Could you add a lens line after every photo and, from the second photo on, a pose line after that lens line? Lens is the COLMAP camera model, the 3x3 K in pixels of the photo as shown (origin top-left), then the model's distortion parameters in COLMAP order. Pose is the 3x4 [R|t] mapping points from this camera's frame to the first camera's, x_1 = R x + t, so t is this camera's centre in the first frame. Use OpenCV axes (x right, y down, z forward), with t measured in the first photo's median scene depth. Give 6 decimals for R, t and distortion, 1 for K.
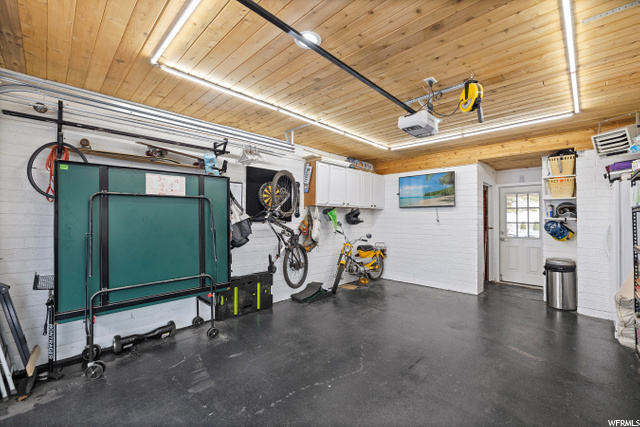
lens RADIAL K [[272.2, 0, 320.0], [0, 272.2, 214.7], [0, 0, 1]] dist [0.004535, 0.000628]
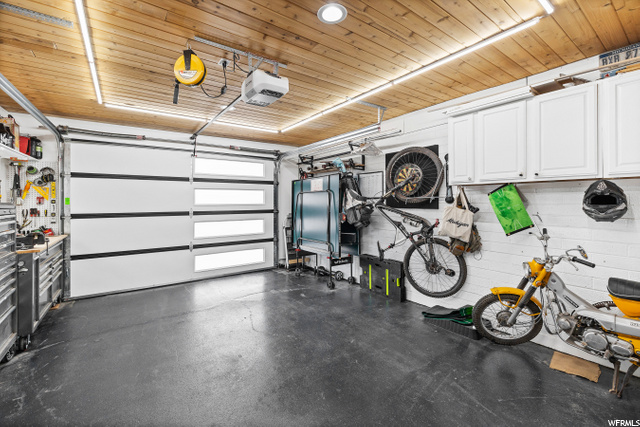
lens RADIAL K [[272.2, 0, 316.3], [0, 272.2, 200.2], [0, 0, 1]] dist [0.004535, 0.000628]
pose [[-0.162338, -0.005208, -0.986721, 0.776205], [0.020848, 0.999745, -0.008707, 0.000684], [0.986515, -0.021985, -0.162188, 0.880000]]
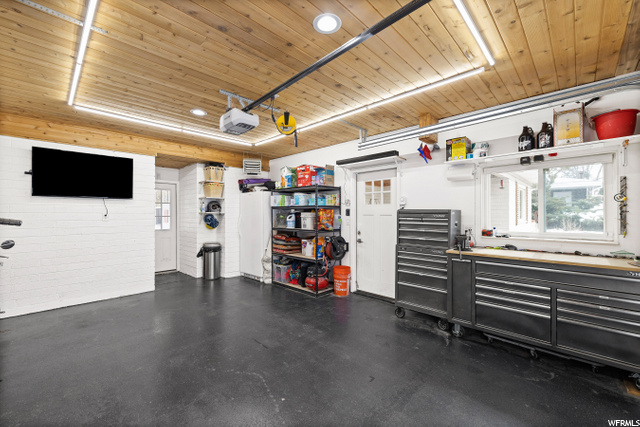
lens RADIAL K [[272.2, 0, 323.3], [0, 272.2, 213.1], [0, 0, 1]] dist [0.004535, 0.000628]
pose [[-0.014274, -0.007772, 0.999868, -0.474846], [-0.018595, 0.999799, 0.007506, -0.003505], [-0.999725, -0.018486, -0.014415, 0.473395]]
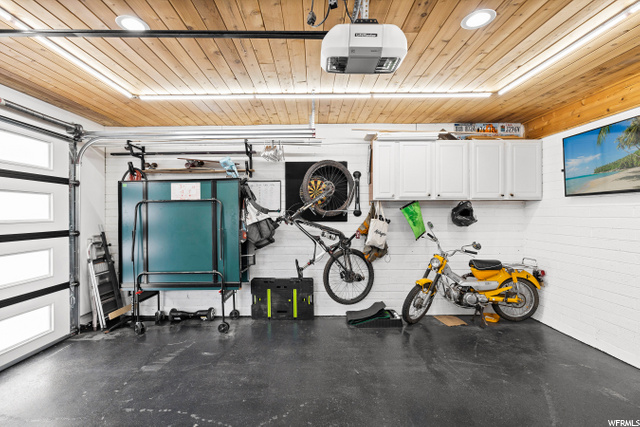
lens RADIAL K [[291.0, 0, 308.5], [0, 291.0, 215.8], [0, 0, 1]] dist [-0.003968, 0.000548]
pose [[0.690596, -0.003437, -0.723232, 0.492760], [0.018677, 0.999740, 0.013083, -0.006417], [0.722999, -0.022543, 0.690481, 0.354006]]
